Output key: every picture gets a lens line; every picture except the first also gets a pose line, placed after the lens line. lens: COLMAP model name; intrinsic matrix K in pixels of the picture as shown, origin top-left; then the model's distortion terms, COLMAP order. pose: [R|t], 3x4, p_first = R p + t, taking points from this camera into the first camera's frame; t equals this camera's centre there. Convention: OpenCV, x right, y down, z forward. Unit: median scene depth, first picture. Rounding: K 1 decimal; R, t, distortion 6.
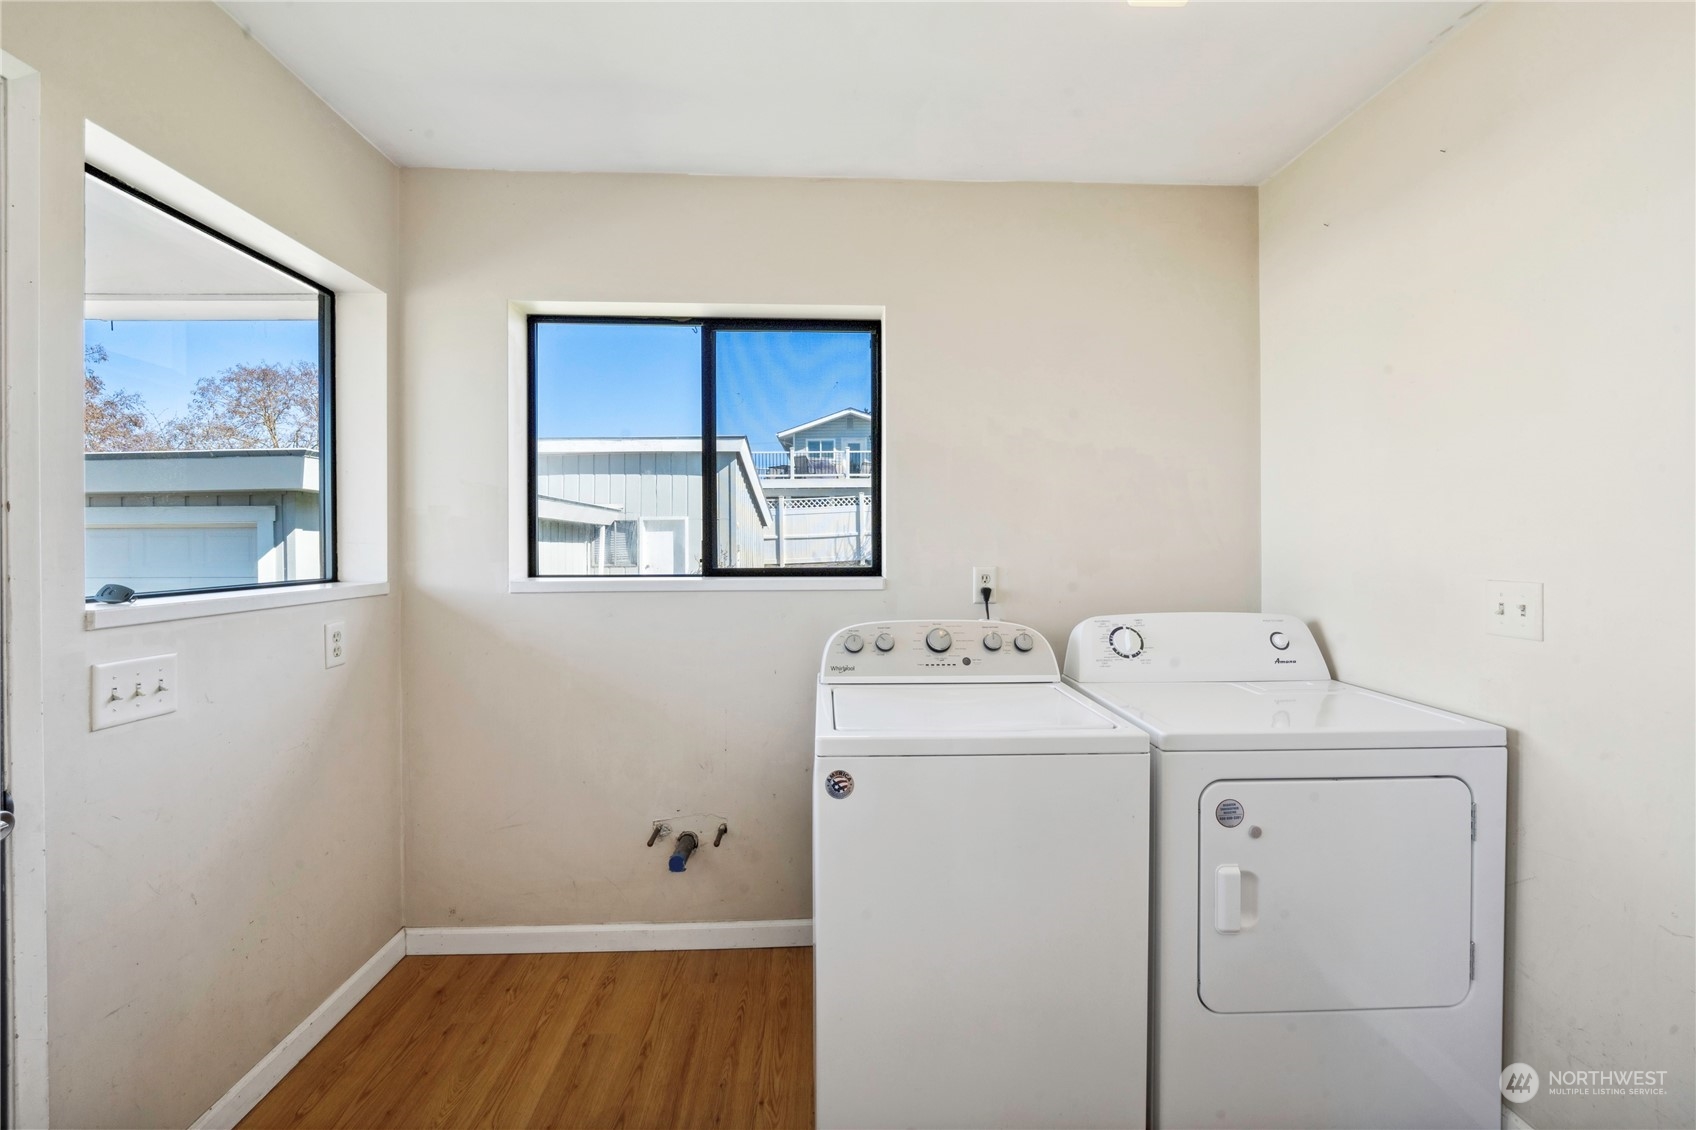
lens RADIAL K [[692.3, 0, 845.0], [0, 692.3, 549.6], [0, 0, 1]] dist [-0.014153, -0.000230]
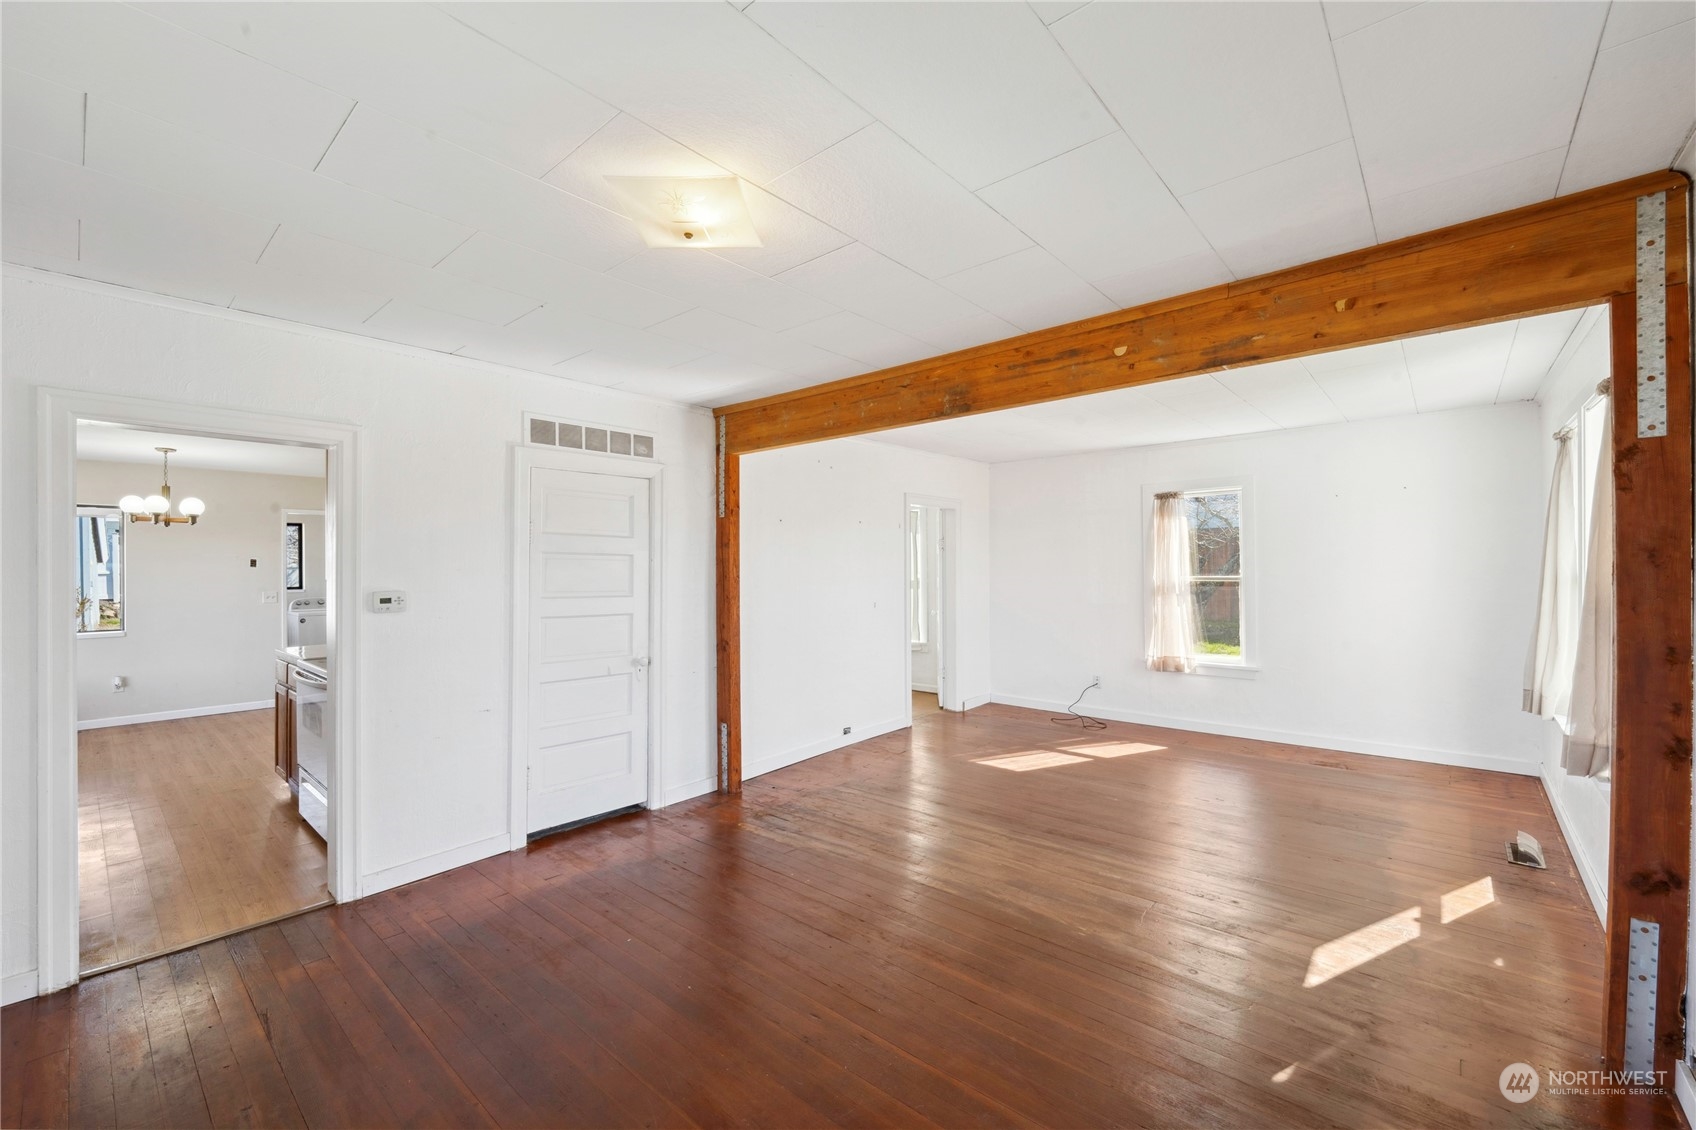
lens RADIAL K [[692.3, 0, 846.7], [0, 692.3, 566.8], [0, 0, 1]] dist [-0.014153, -0.000230]
pose [[0.688519, -0.004161, 0.725206, -0.692810], [0.015527, 0.999839, -0.009004, -0.006758], [-0.725052, 0.017460, 0.688473, -4.222499]]
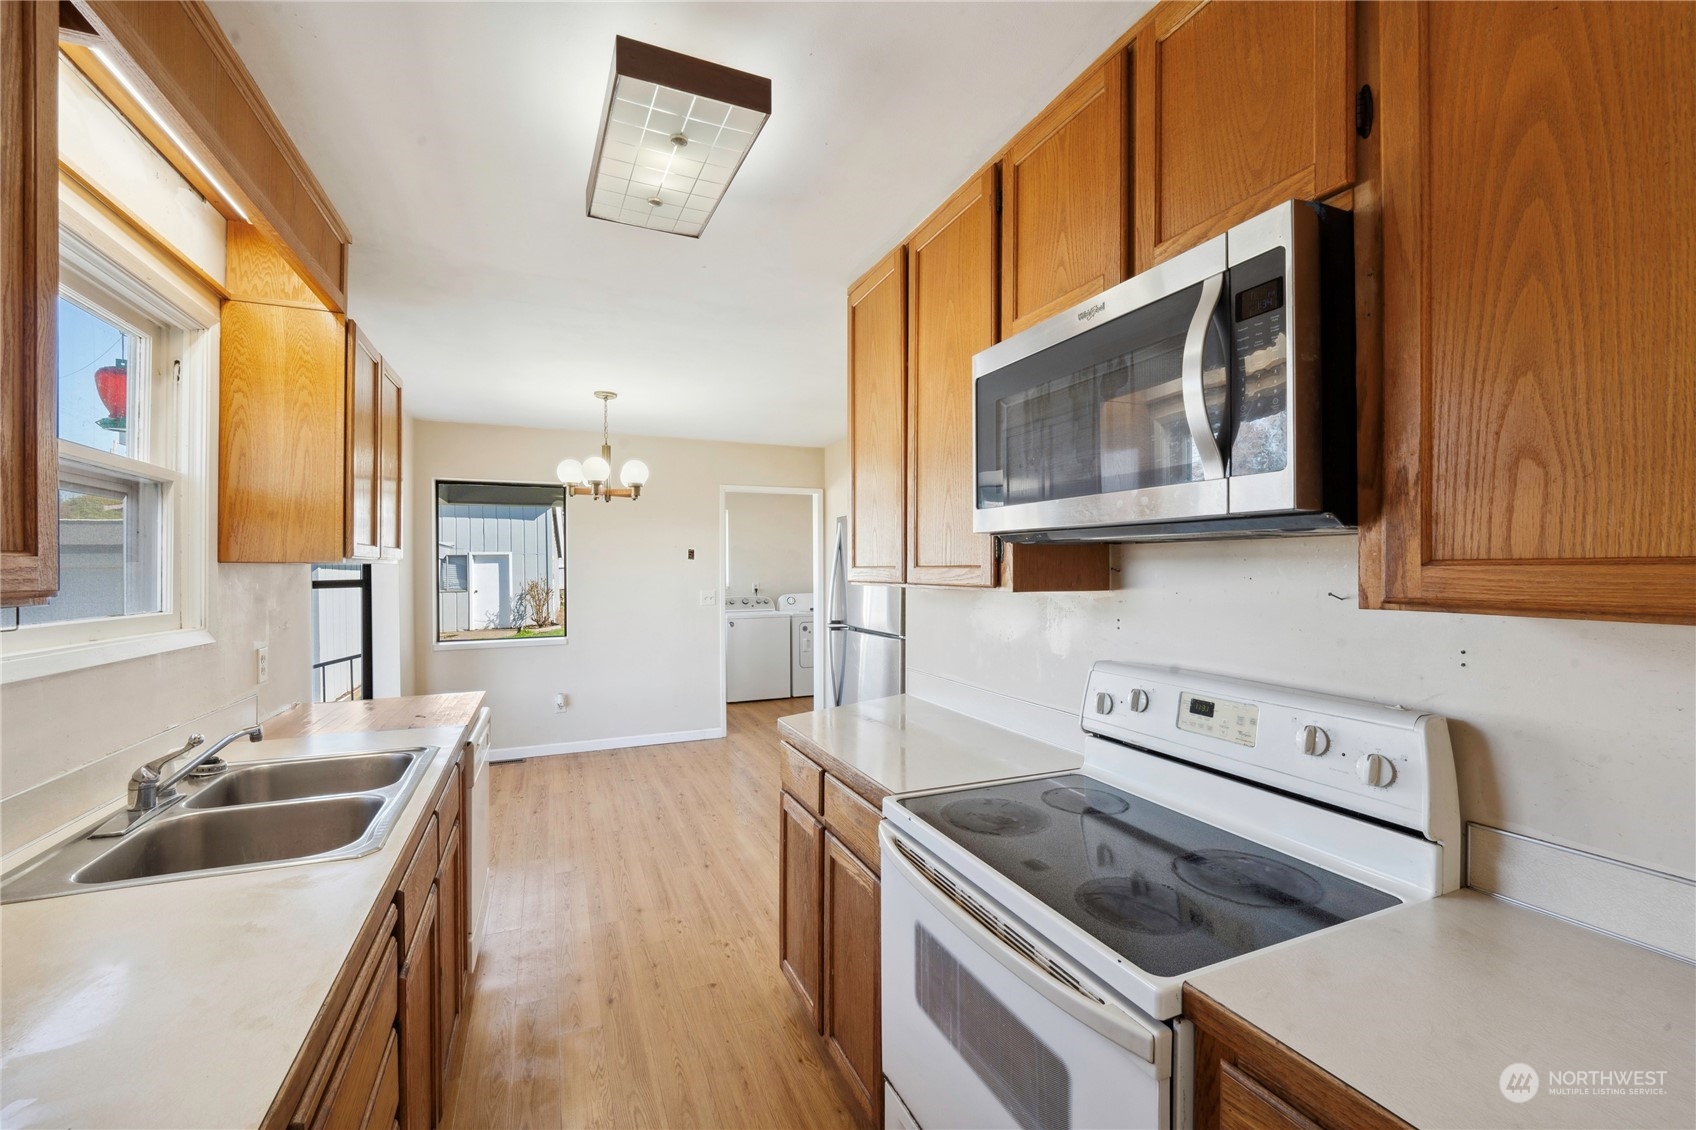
lens RADIAL K [[692.3, 0, 850.6], [0, 692.3, 567.9], [0, 0, 1]] dist [-0.014153, -0.000230]
pose [[0.931695, -0.007129, 0.363172, -0.658563], [0.009984, 0.999932, -0.005985, -0.025283], [-0.363105, 0.009203, 0.931703, -2.593441]]
